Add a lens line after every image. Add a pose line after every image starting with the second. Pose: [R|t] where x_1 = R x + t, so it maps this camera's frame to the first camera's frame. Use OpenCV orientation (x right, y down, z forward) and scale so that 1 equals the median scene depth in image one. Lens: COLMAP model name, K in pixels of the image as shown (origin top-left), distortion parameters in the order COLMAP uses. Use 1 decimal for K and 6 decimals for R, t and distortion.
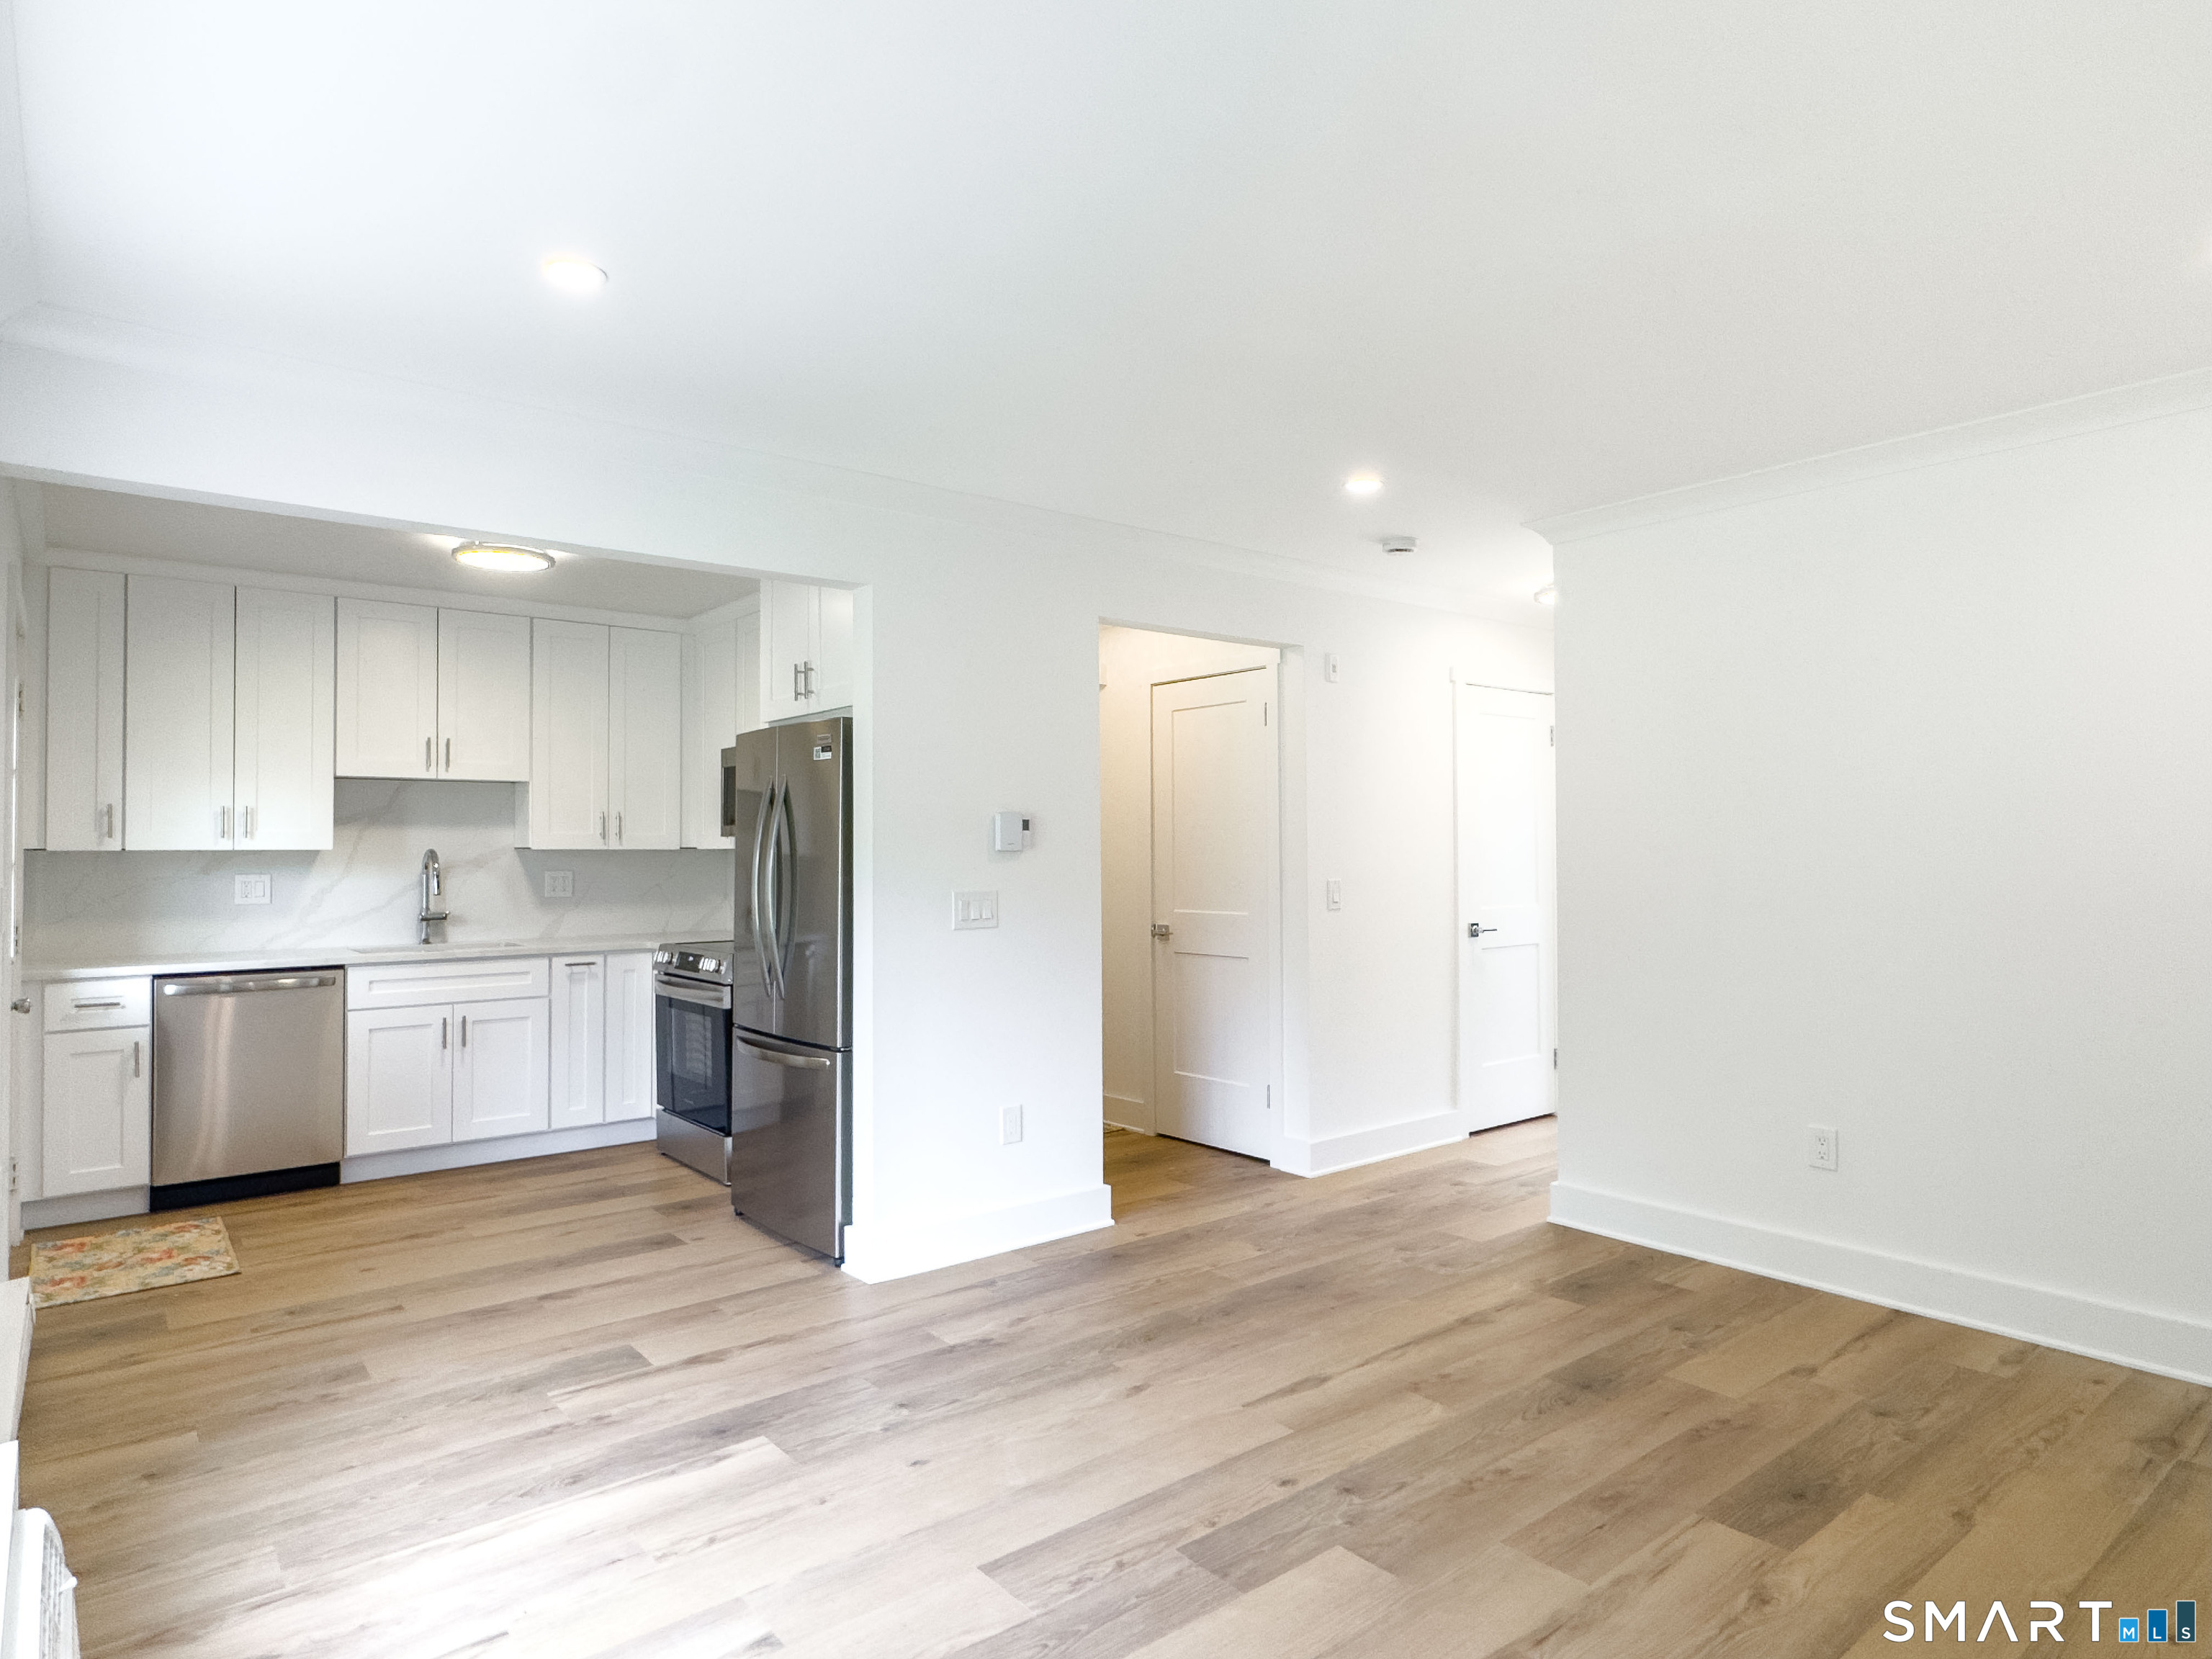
lens RADIAL K [[1287.4, 0, 1102.1], [0, 1287.4, 826.4], [0, 0, 1]] dist [-0.002782, 0.013924]
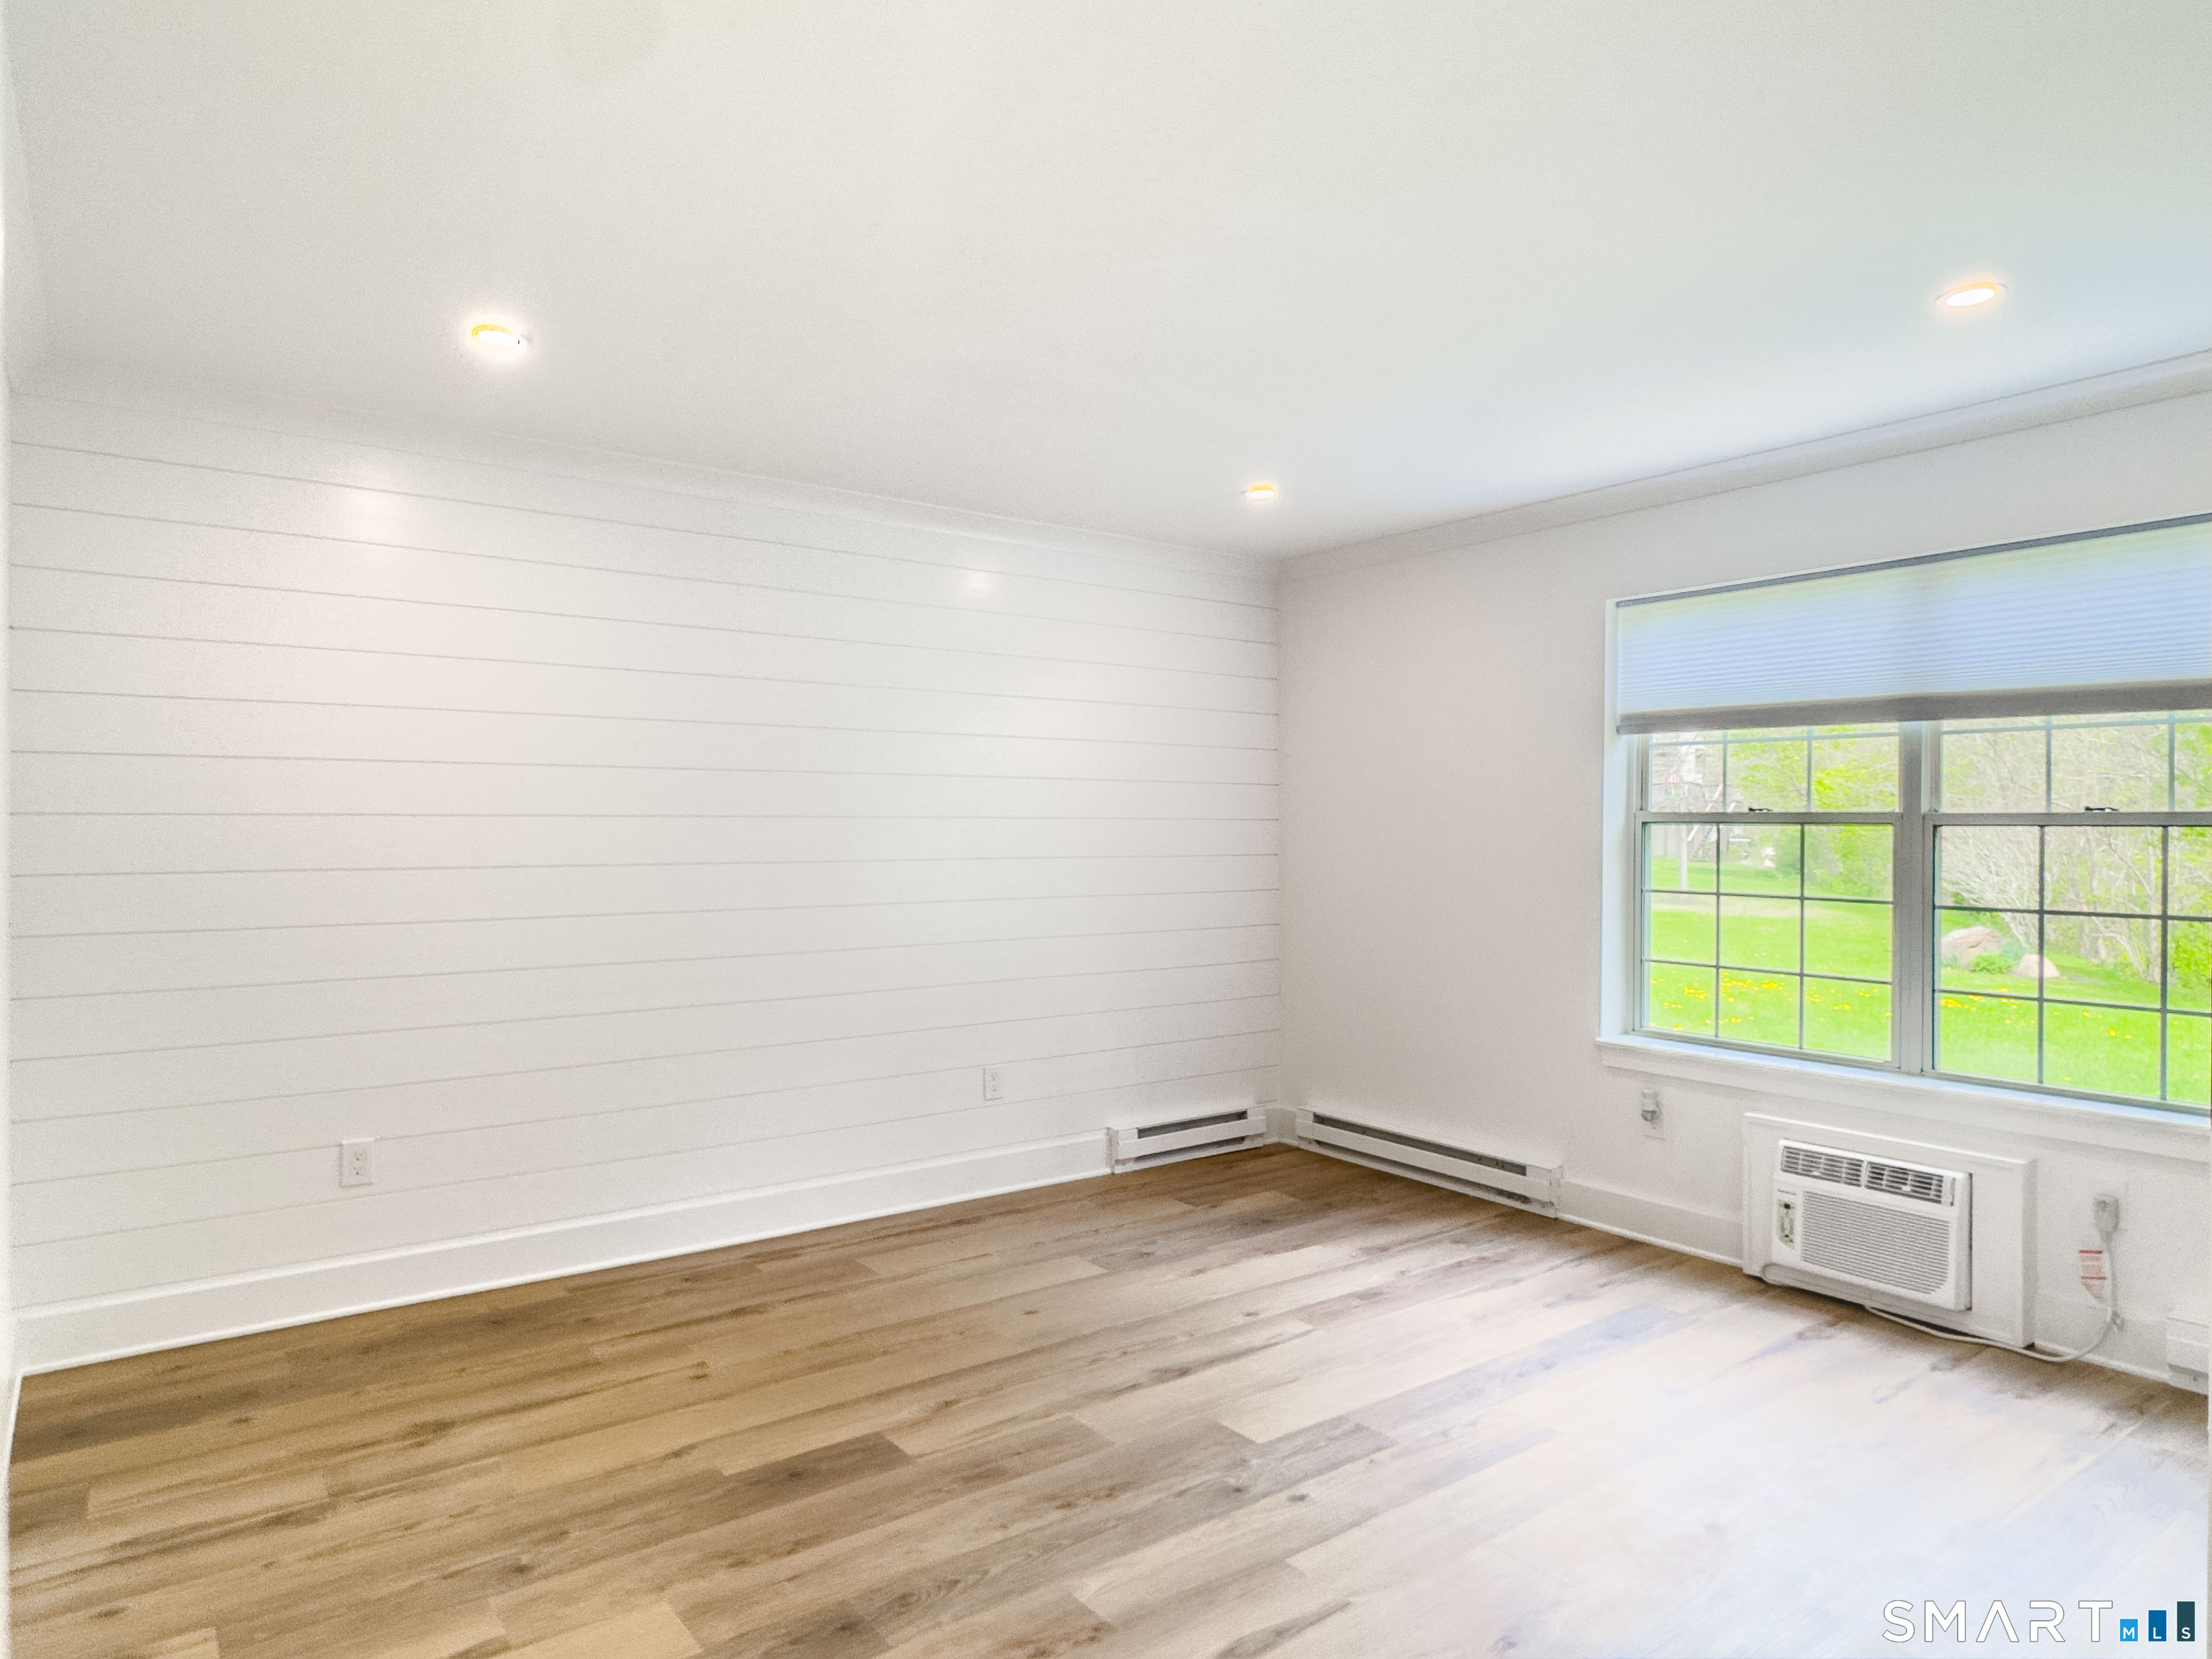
lens RADIAL K [[1426.8, 0, 1109.4], [0, 1426.8, 837.7], [0, 0, 1]] dist [0.004688, 0.002507]
pose [[-0.999353, 0.000530, 0.035953, 0.073170], [0.000386, 0.999992, -0.004013, 0.006070], [-0.035955, -0.003996, -0.999345, 0.615370]]
